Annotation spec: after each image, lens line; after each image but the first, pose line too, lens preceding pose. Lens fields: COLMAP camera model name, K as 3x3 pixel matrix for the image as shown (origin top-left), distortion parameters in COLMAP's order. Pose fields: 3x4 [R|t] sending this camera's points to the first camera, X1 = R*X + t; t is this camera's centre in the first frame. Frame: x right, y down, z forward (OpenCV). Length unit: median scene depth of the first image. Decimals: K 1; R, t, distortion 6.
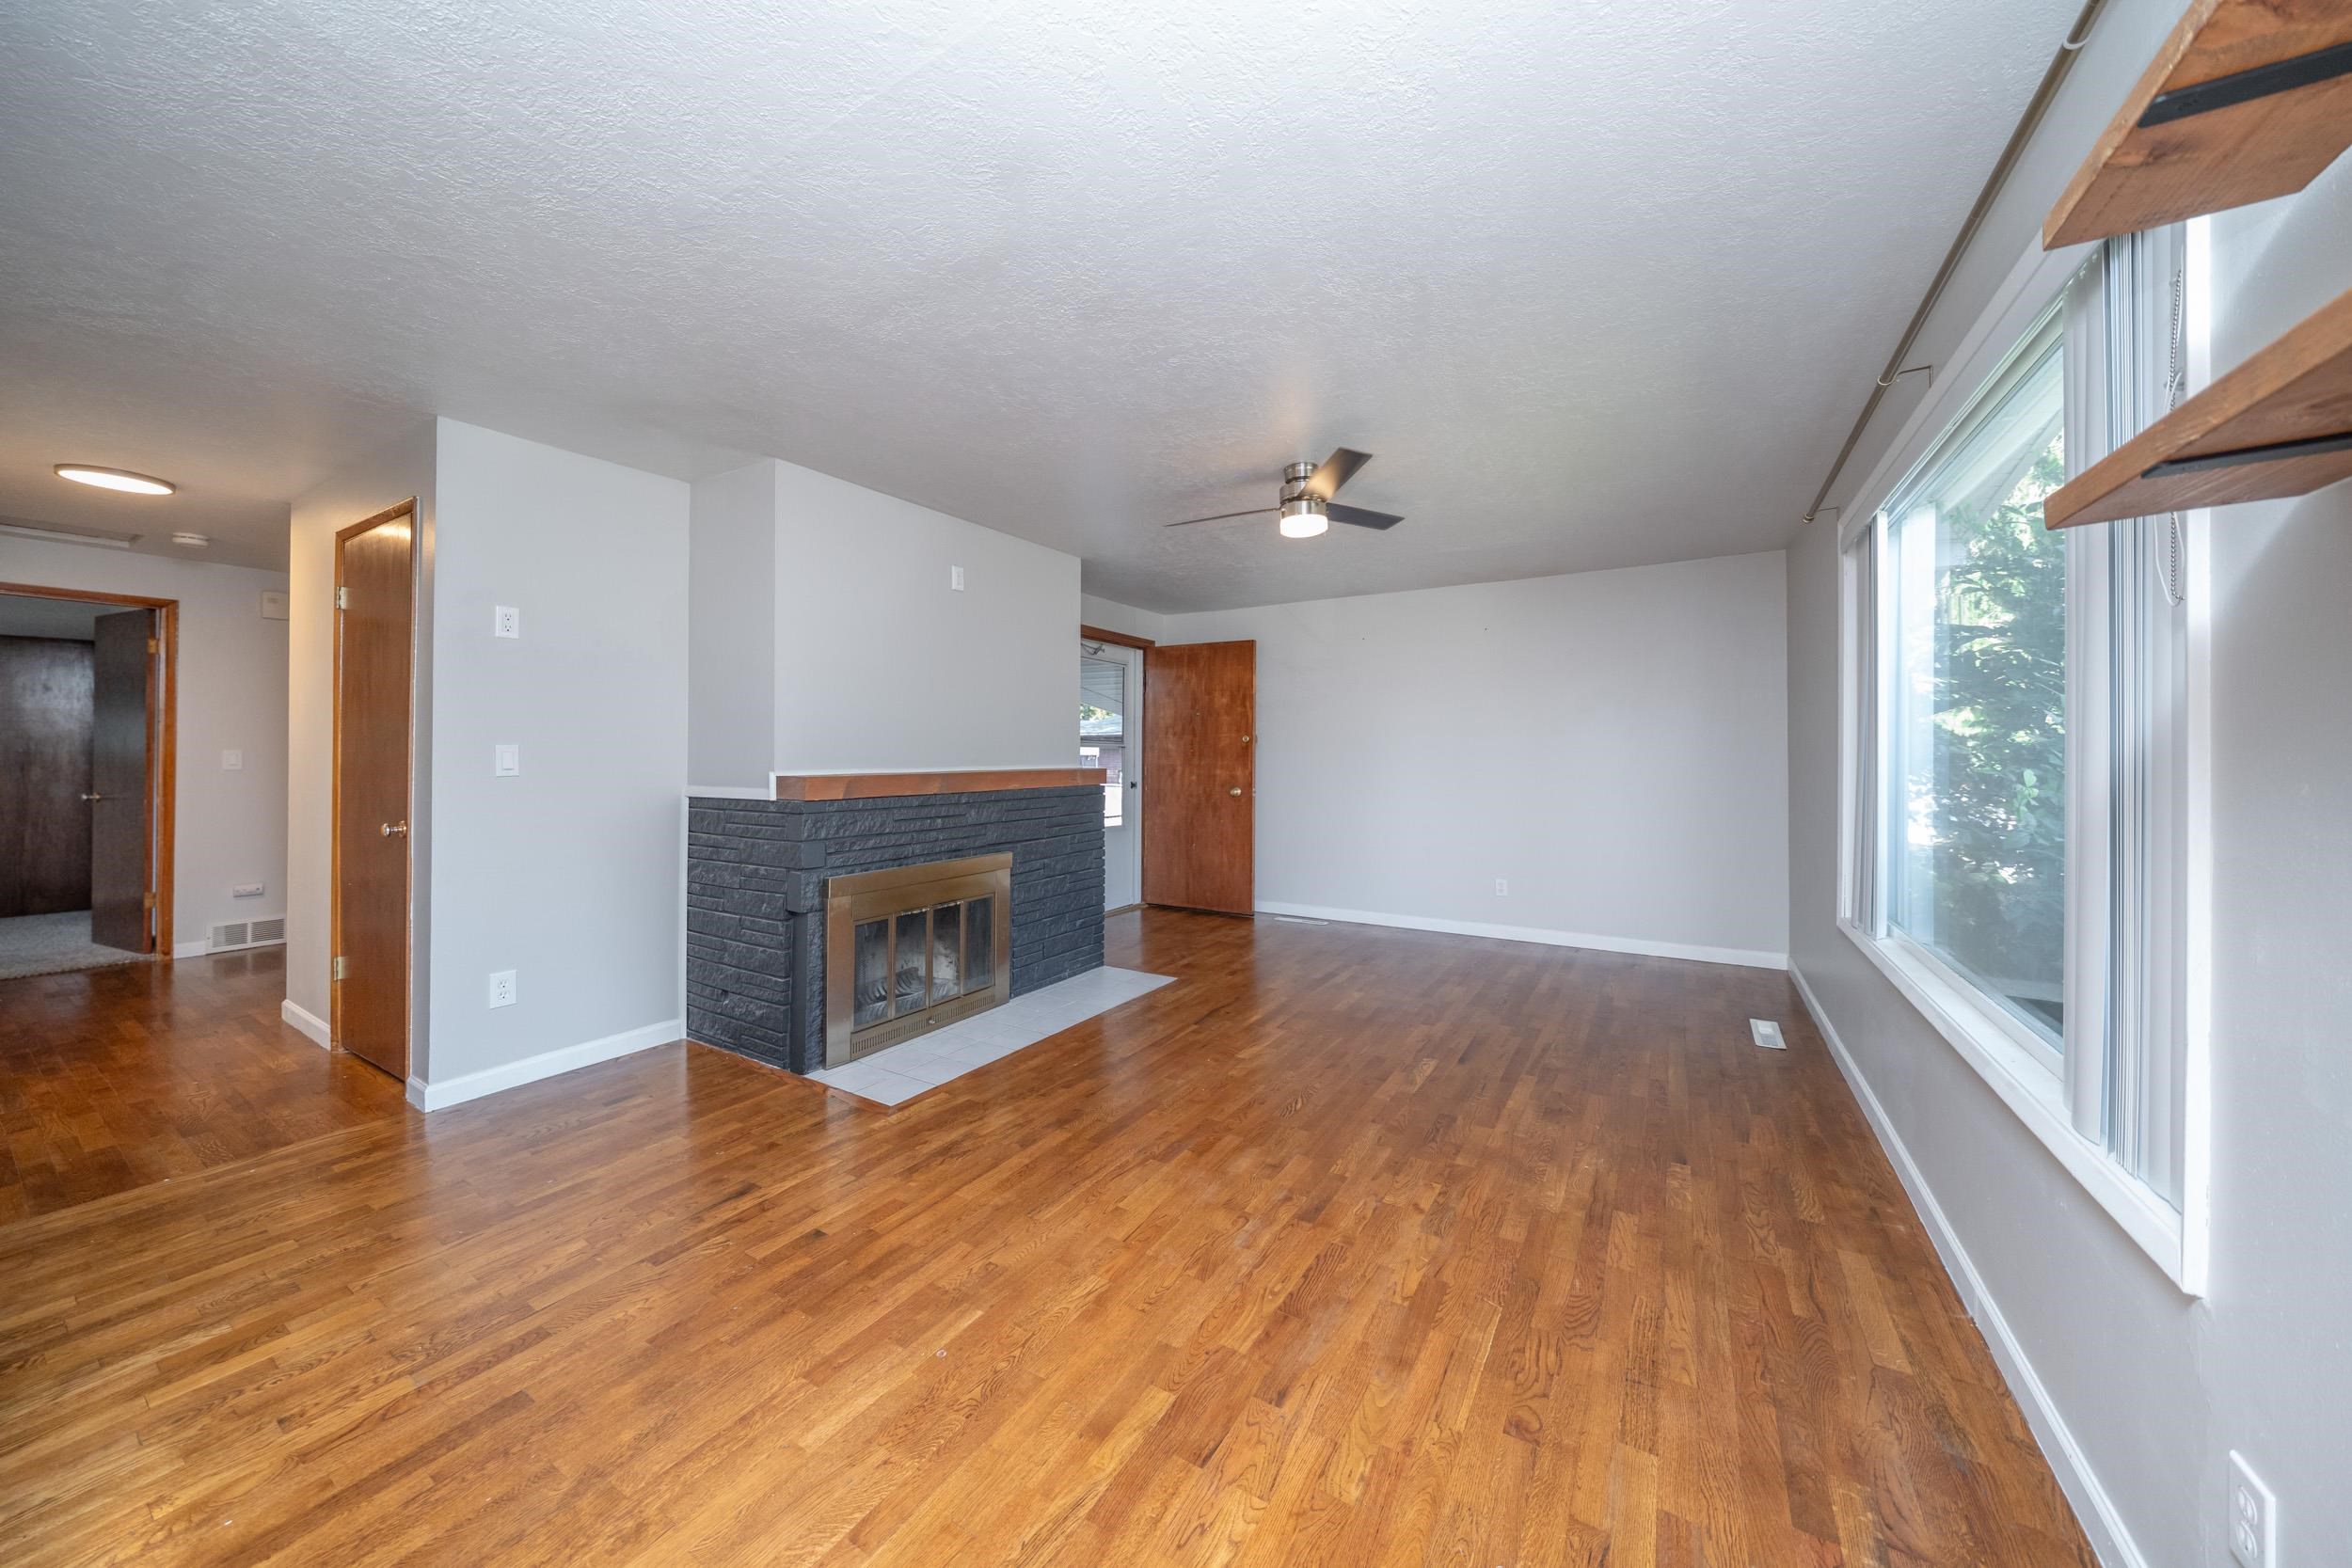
lens RADIAL K [[793.3, 0, 1204.0], [0, 793.3, 743.6], [0, 0, 1]] dist [-0.000612, -0.000036]
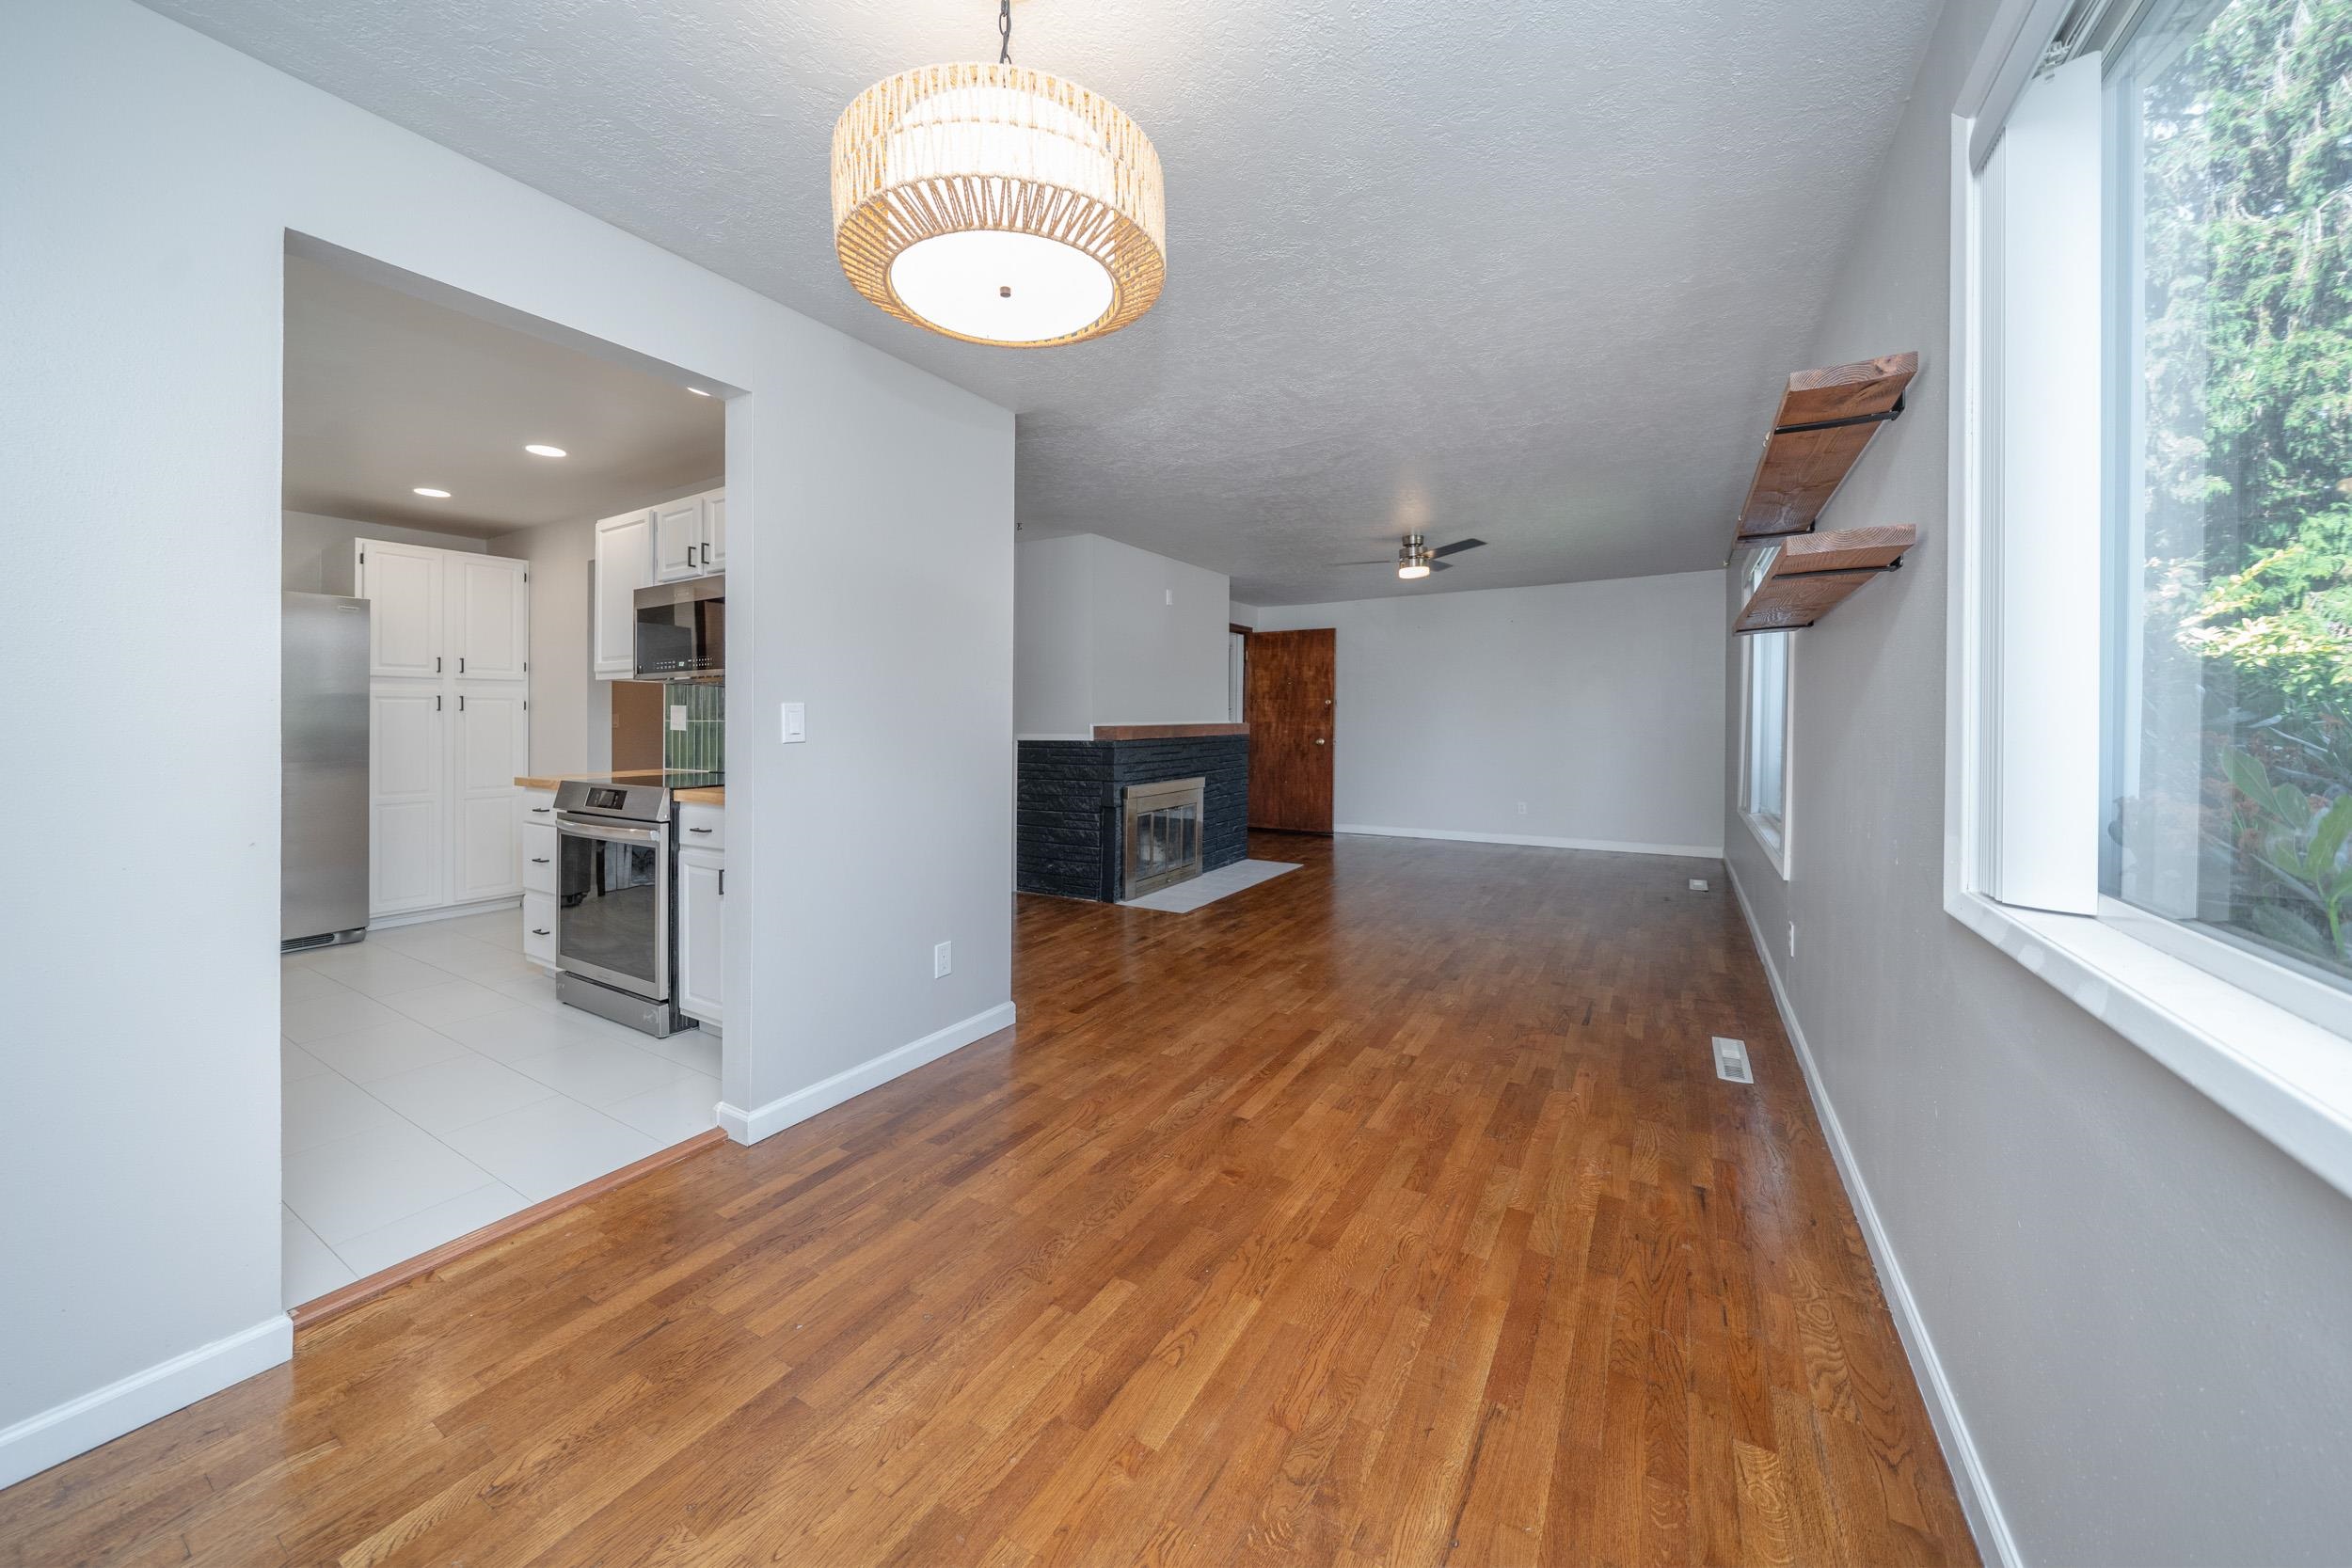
lens RADIAL K [[809.3, 0, 1175.1], [0, 809.3, 727.4], [0, 0, 1]] dist [0.000422, 0.000018]
pose [[0.999835, -0.005139, -0.017449, -0.277273], [0.005571, 0.999677, 0.024784, 0.002086], [0.017316, -0.024877, 0.999541, -0.566544]]
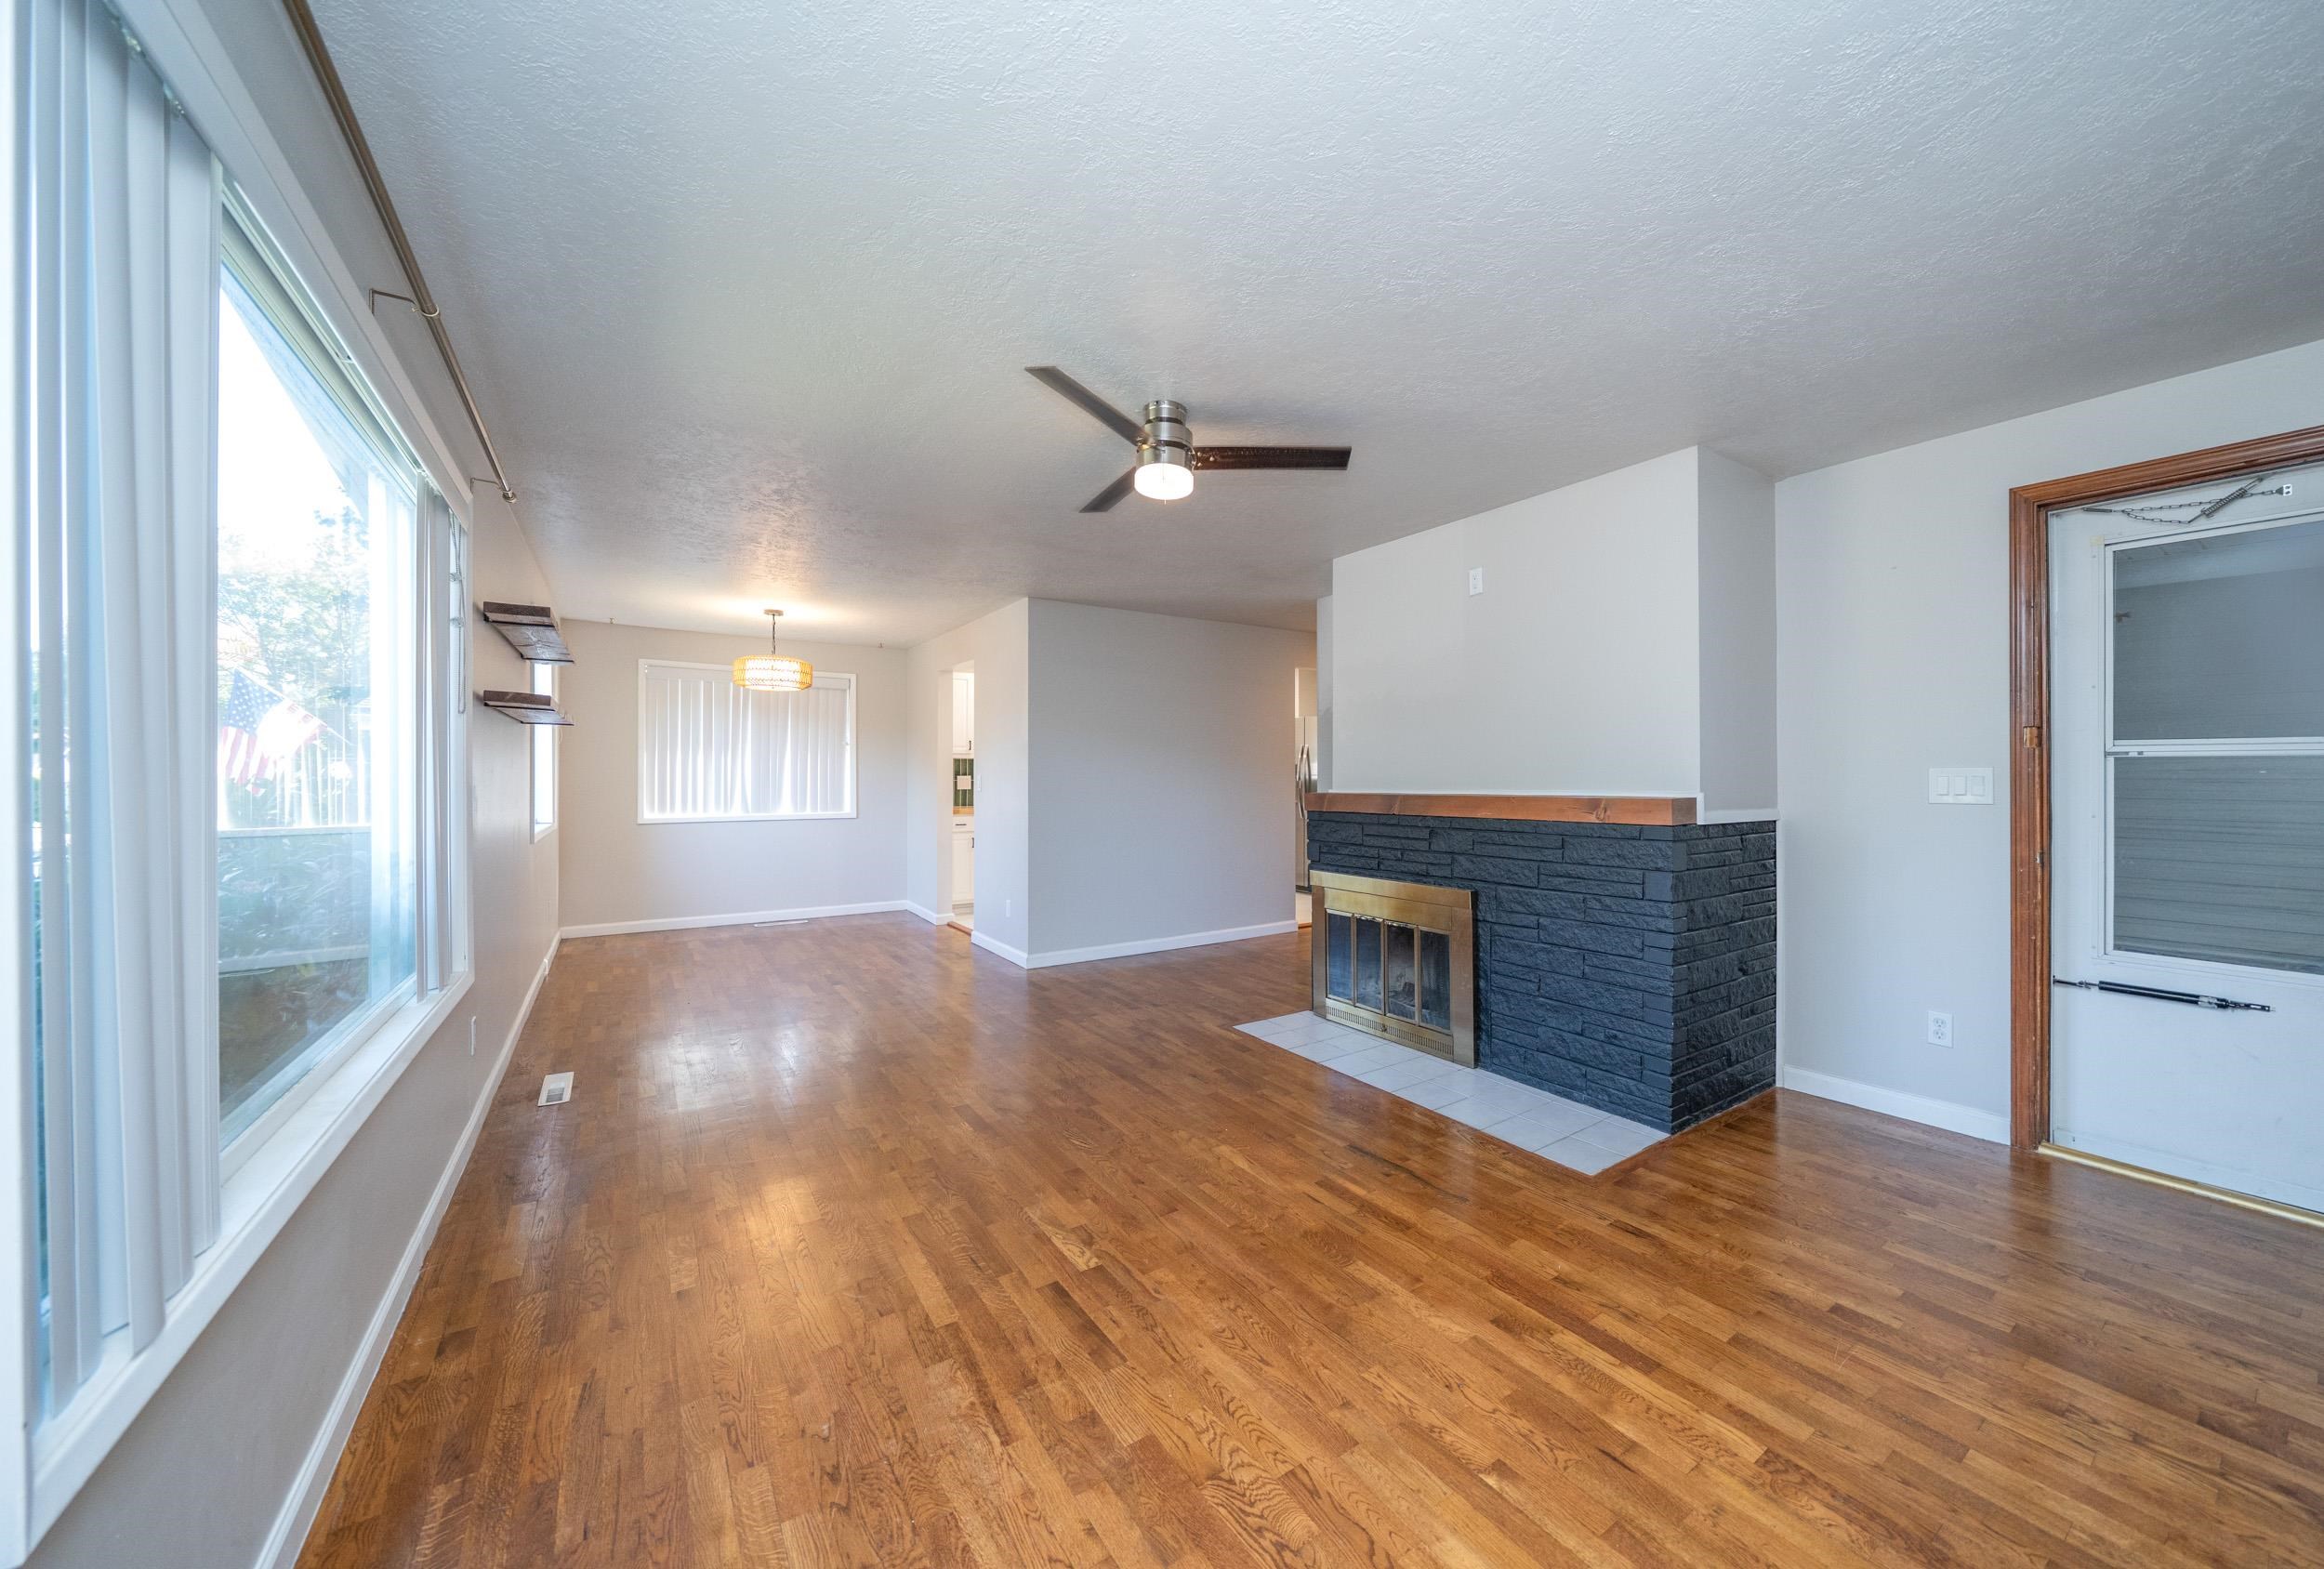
lens RADIAL K [[827.3, 0, 1169.0], [0, 827.3, 772.1], [0, 0, 1]] dist [-0.001487, -0.000252]
pose [[-0.444225, -0.006872, -0.895889, 0.696994], [0.013832, 0.999799, -0.014527, 0.018697], [0.895809, -0.018845, -0.444040, 1.117874]]
